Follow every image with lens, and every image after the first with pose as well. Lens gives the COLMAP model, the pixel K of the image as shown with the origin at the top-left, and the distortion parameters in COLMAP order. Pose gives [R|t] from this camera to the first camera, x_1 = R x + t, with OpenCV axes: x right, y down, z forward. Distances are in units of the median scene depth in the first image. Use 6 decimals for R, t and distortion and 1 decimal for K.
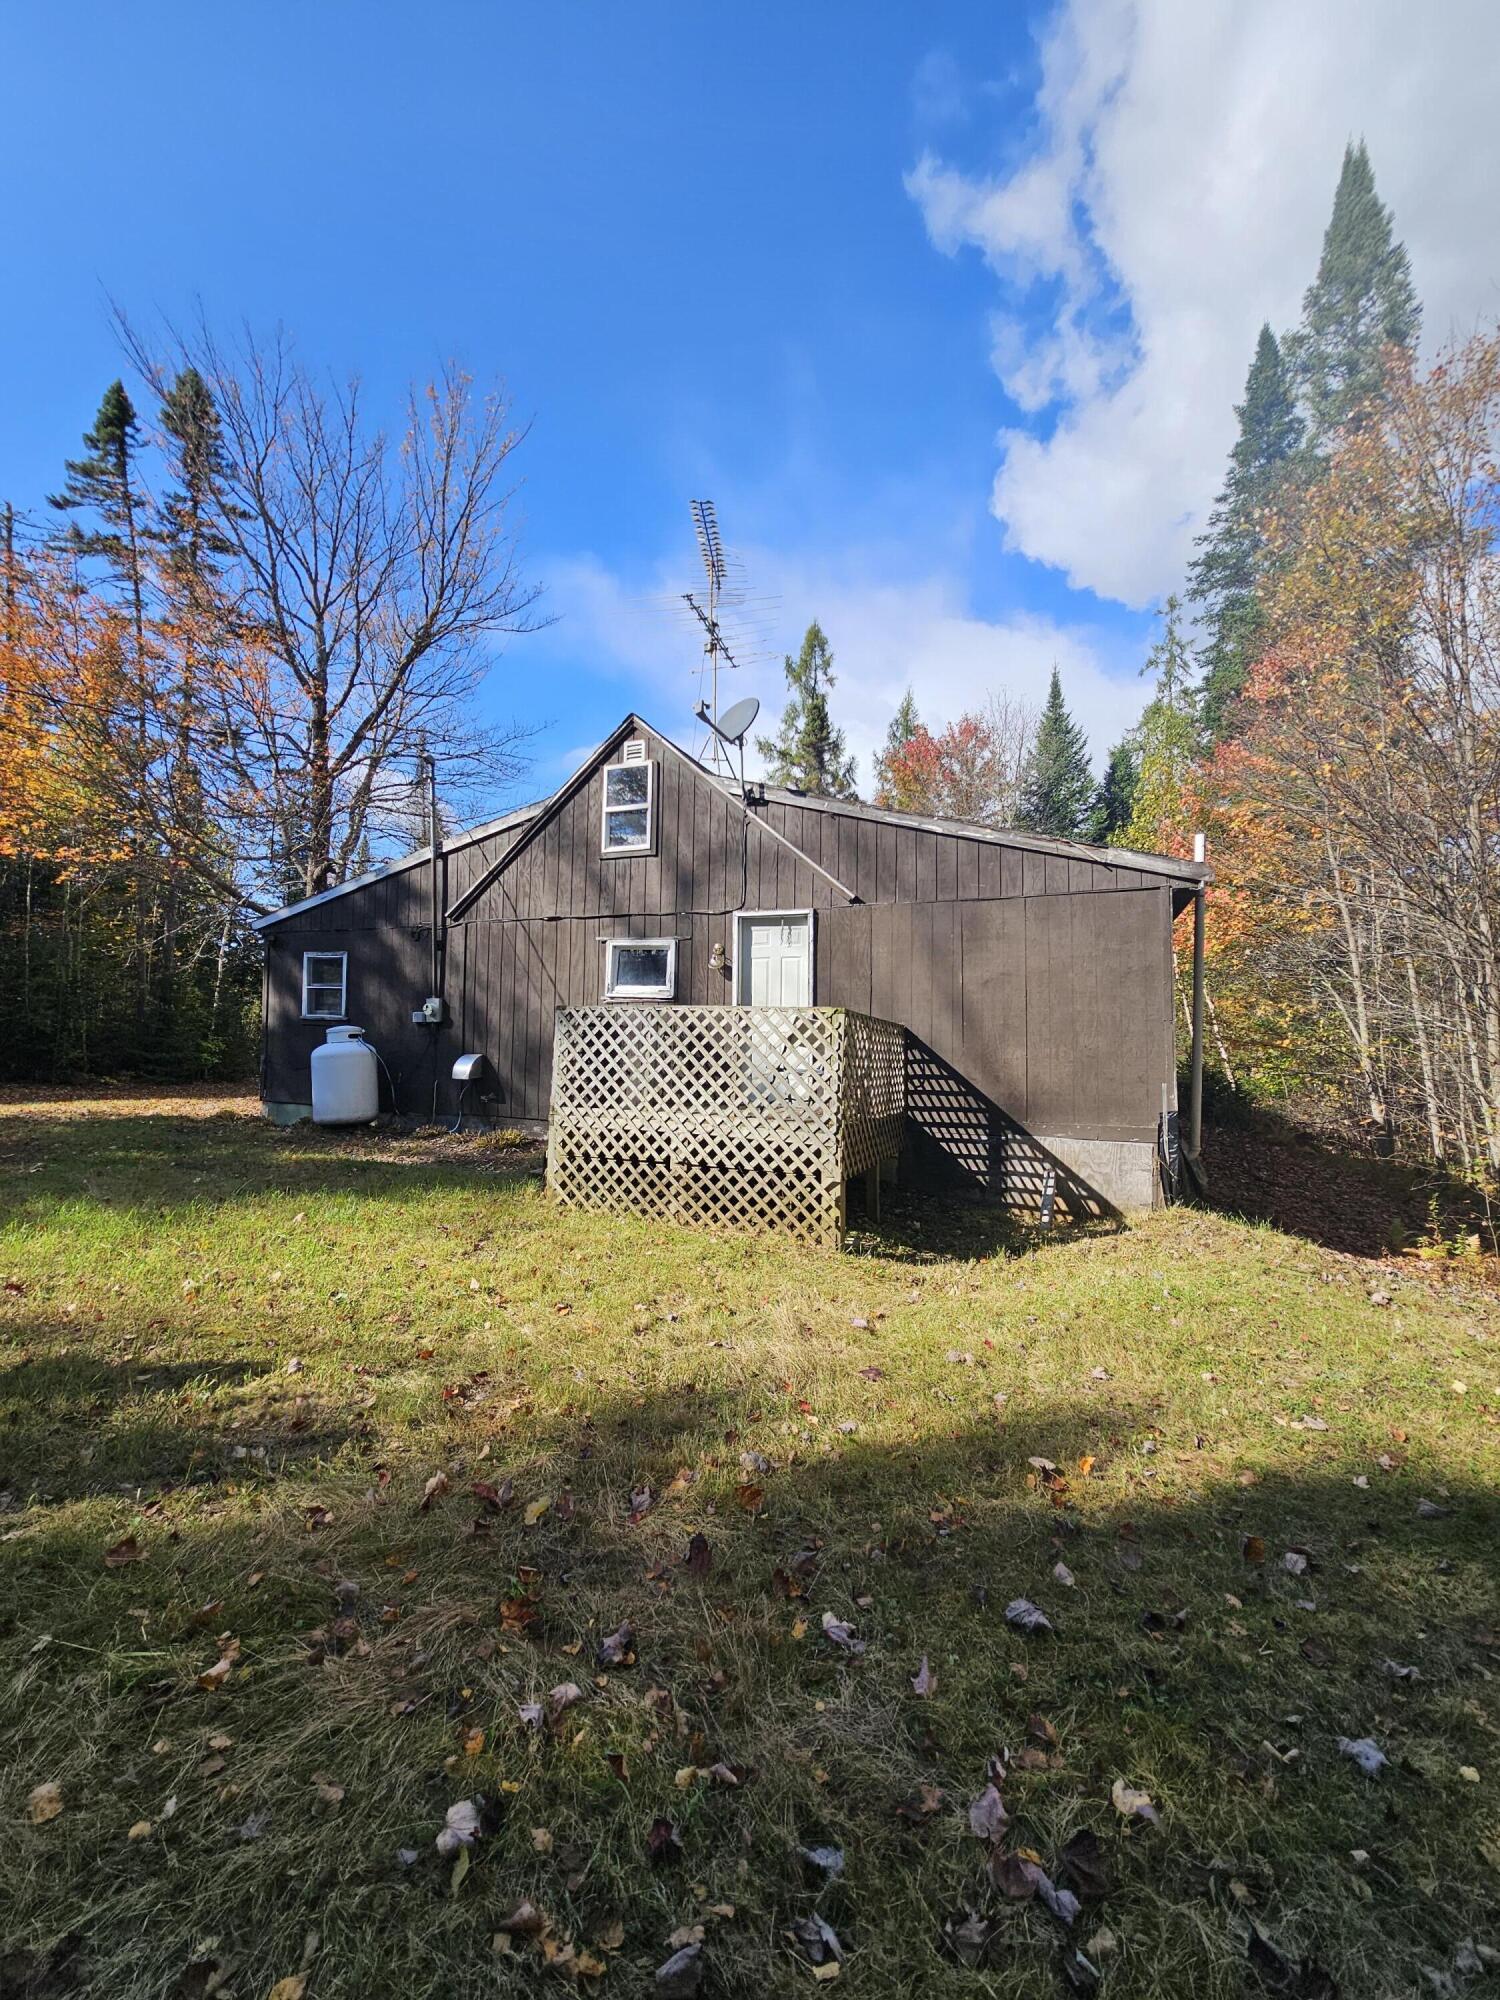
lens RADIAL K [[817.6, 0, 754.3], [0, 817.6, 1005.8], [0, 0, 1]] dist [-0.003780, 0.001173]
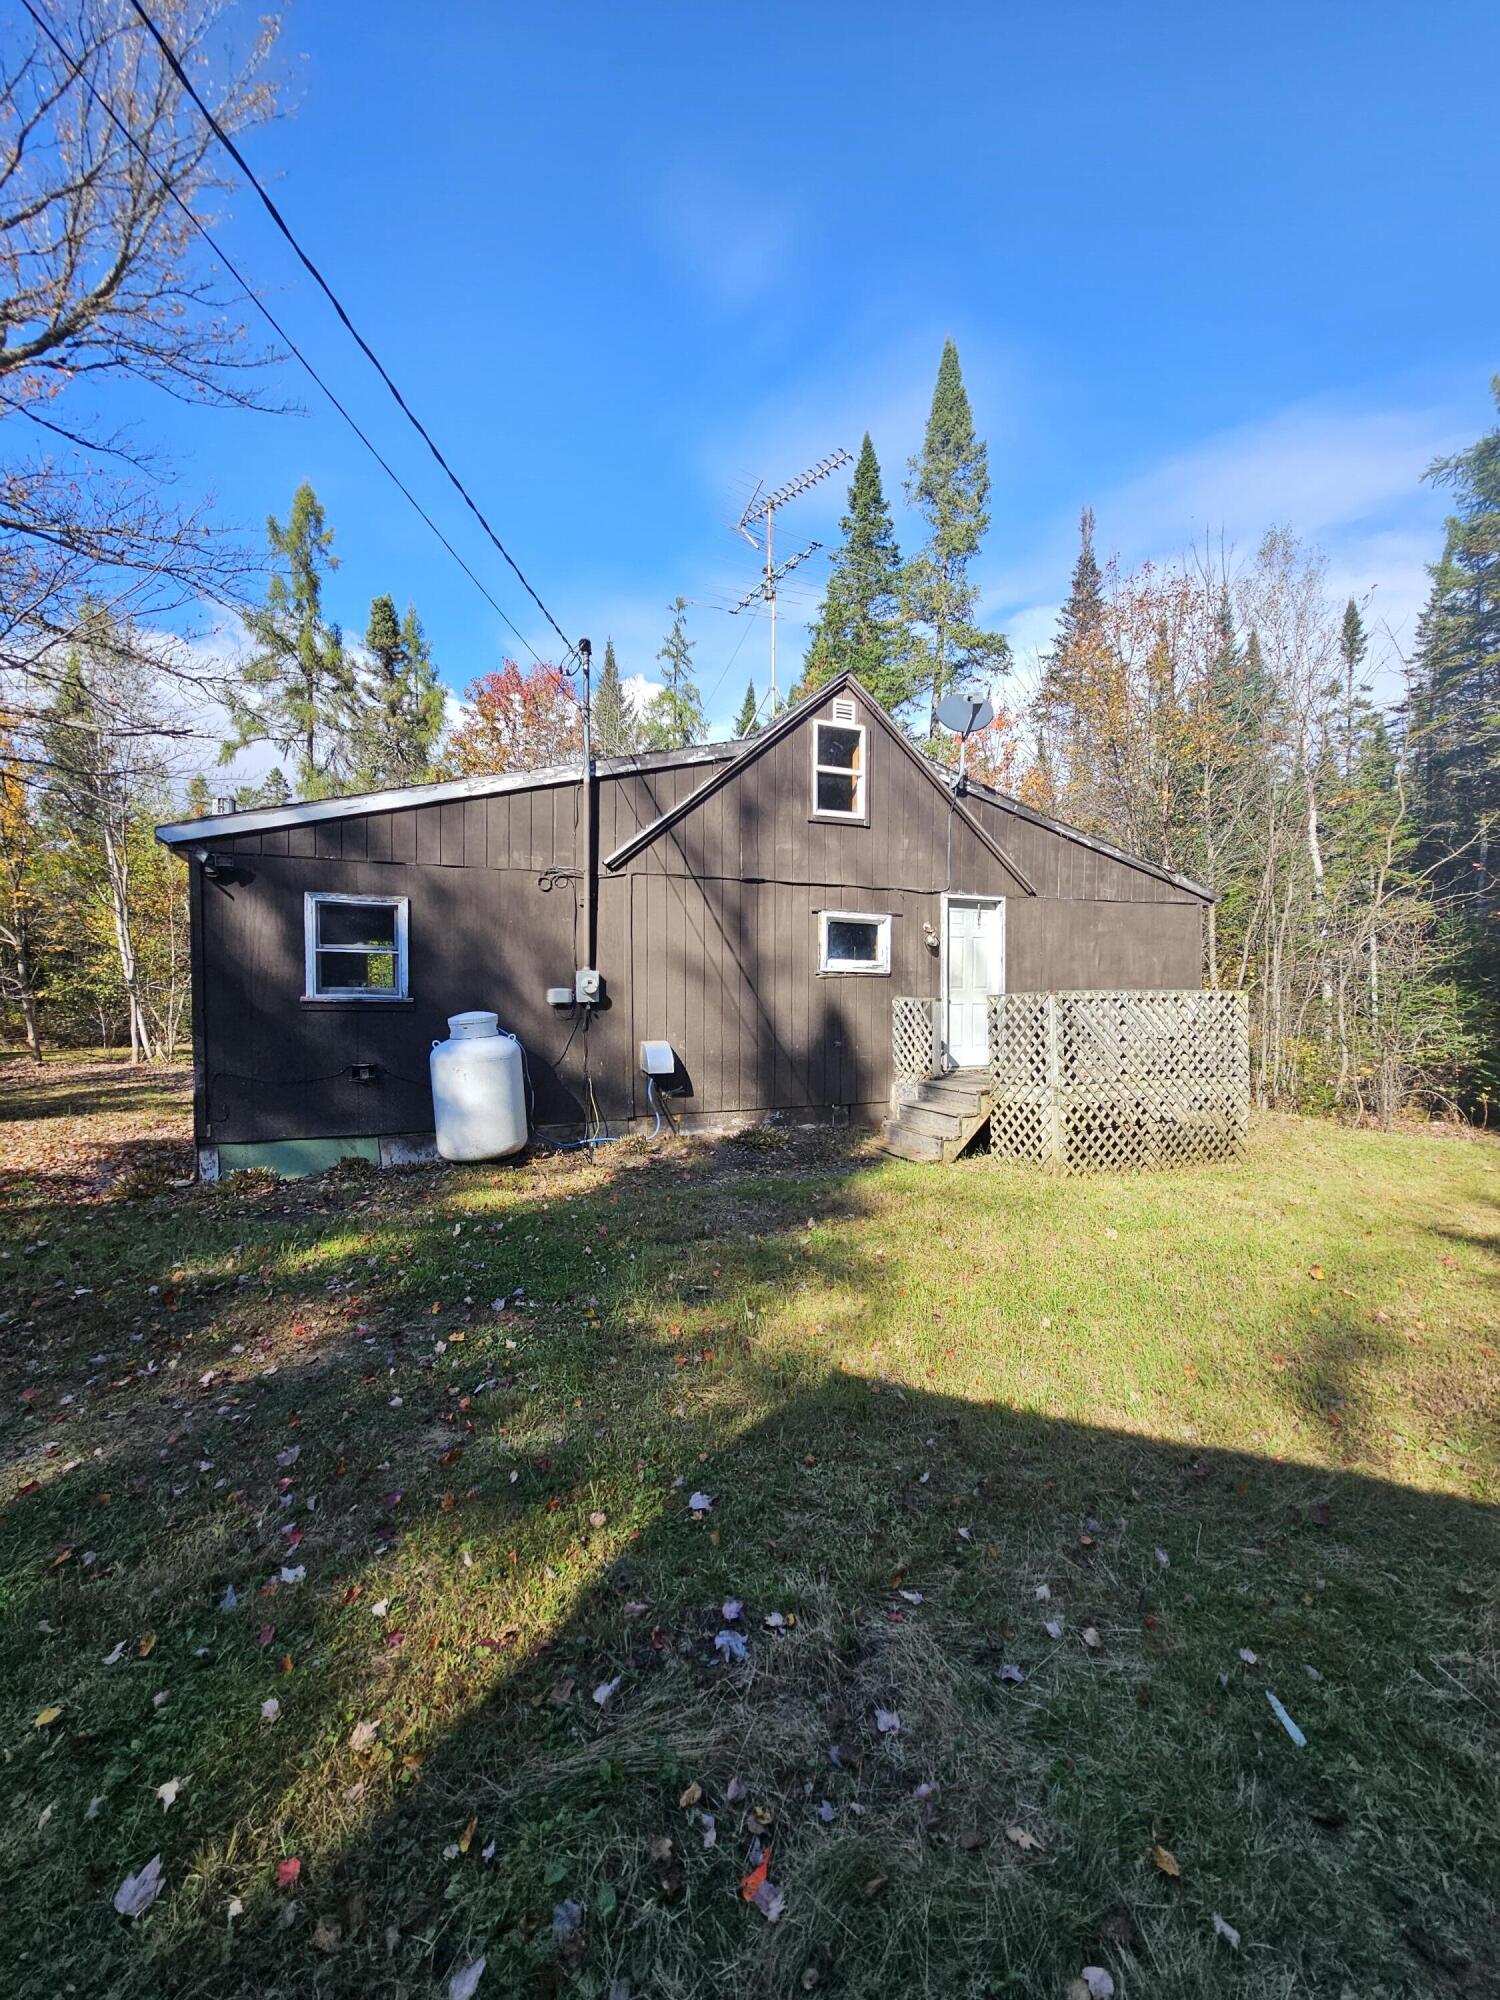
lens RADIAL K [[817.6, 0, 749.8], [0, 817.6, 1000.5], [0, 0, 1]] dist [-0.003780, 0.001173]
pose [[0.703346, -0.026414, 0.710356, -1.033778], [-0.014146, 0.998591, 0.051139, -0.027649], [-0.710707, -0.046017, 0.701982, 0.456782]]
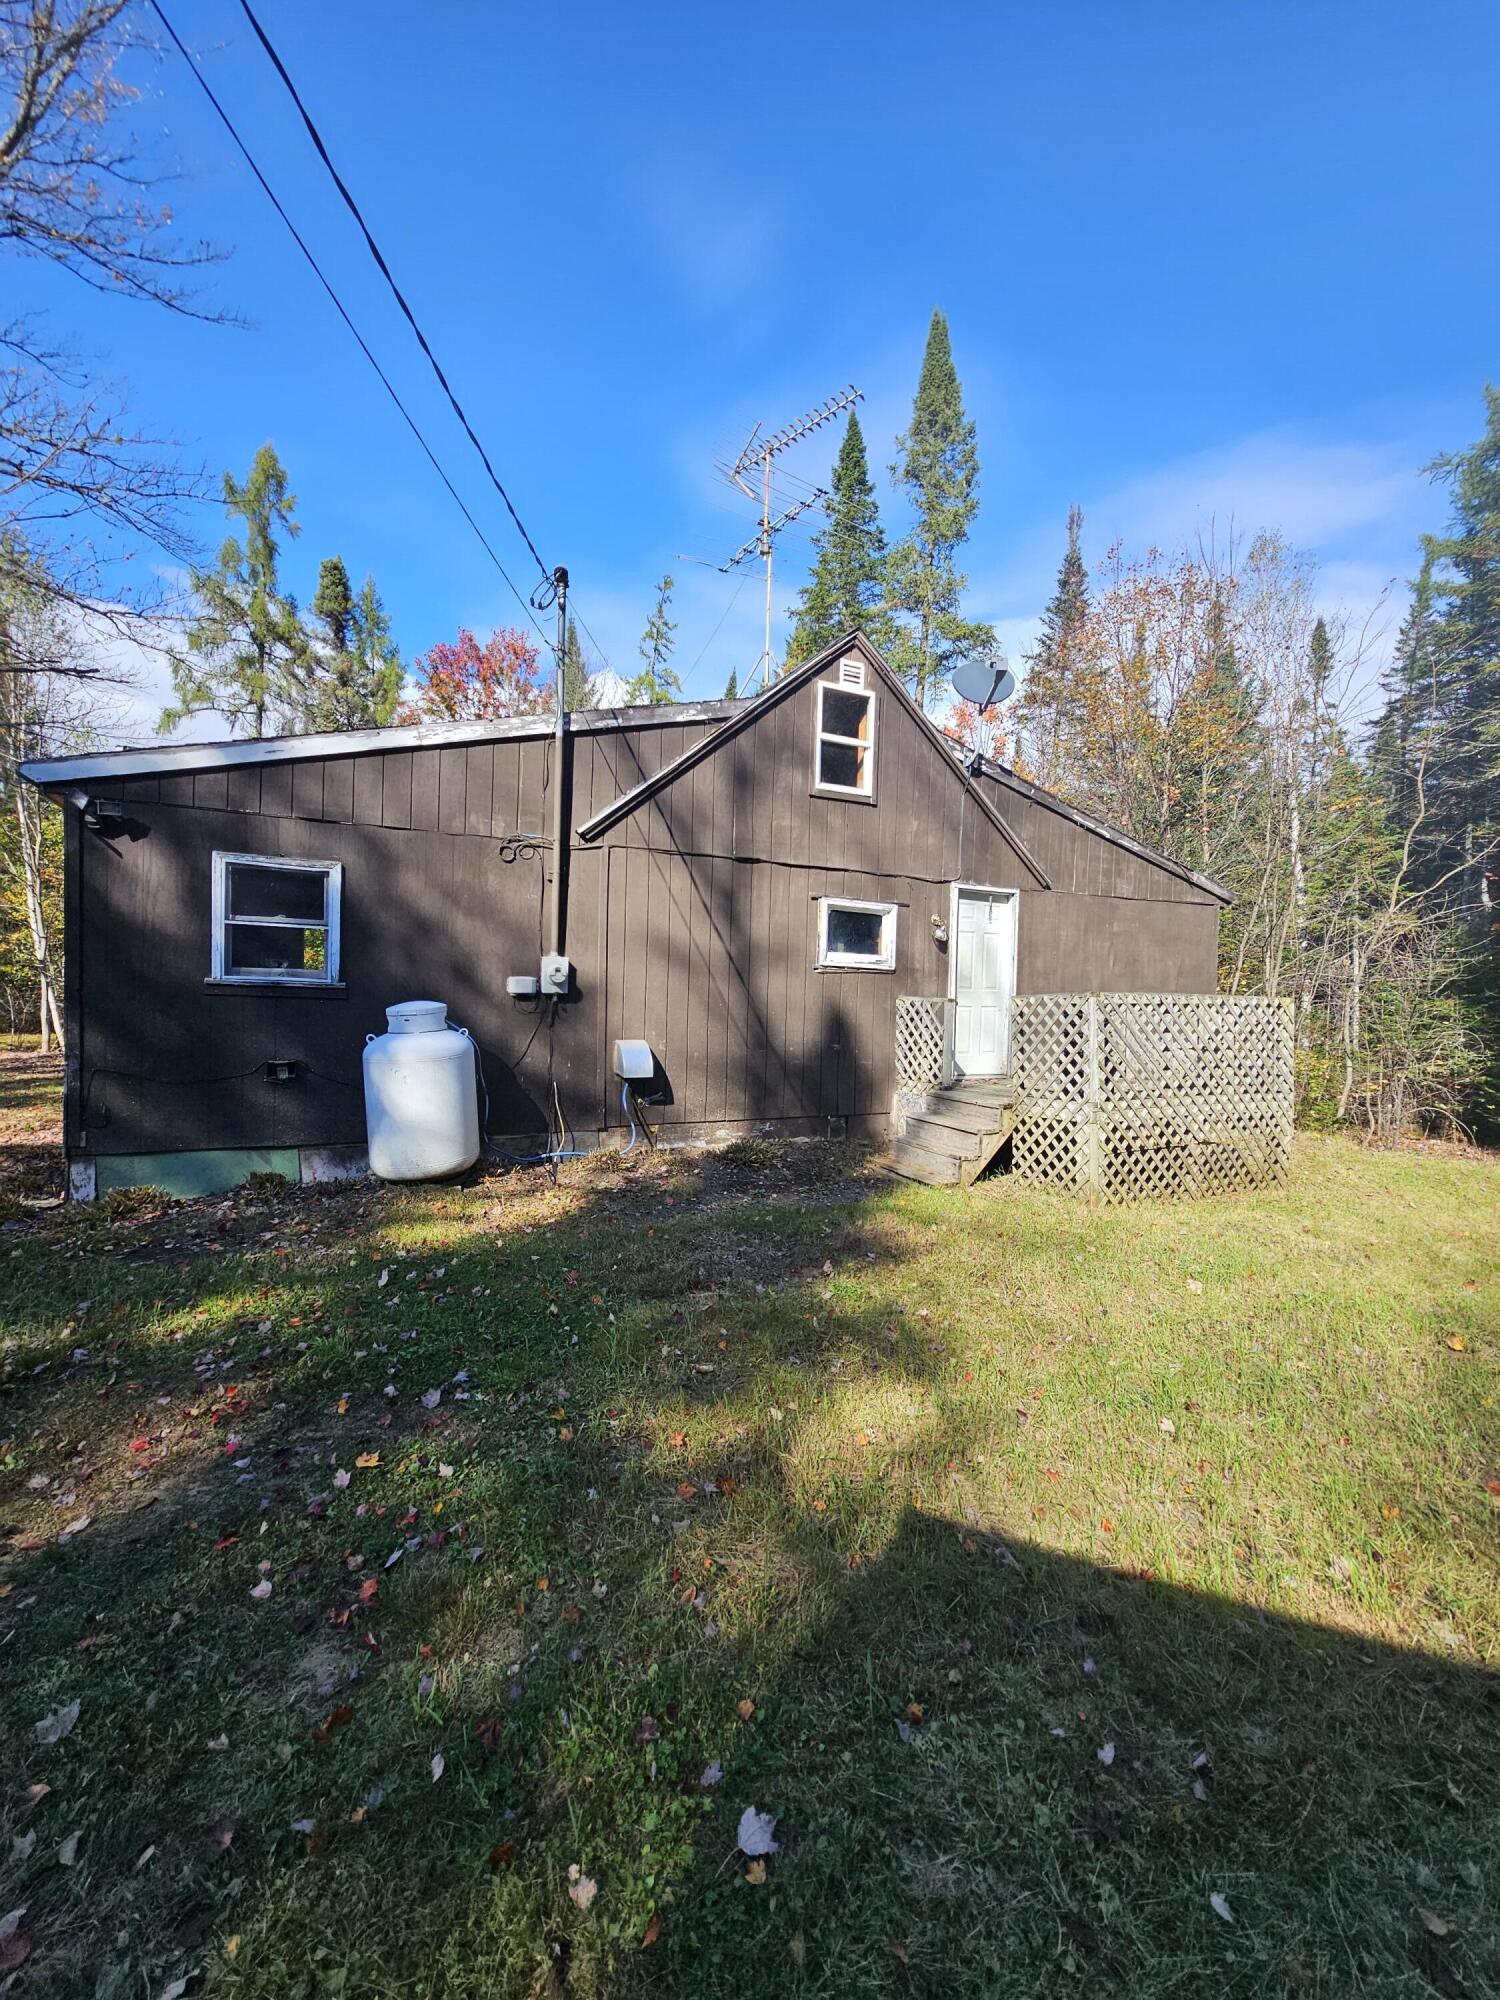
lens RADIAL K [[817.6, 0, 748.8], [0, 817.6, 1006.3], [0, 0, 1]] dist [-0.003780, 0.001173]
pose [[0.670540, -0.015781, 0.741706, -0.968334], [-0.039905, 0.997559, 0.057302, -0.016173], [-0.740800, -0.068021, 0.668273, 0.565484]]
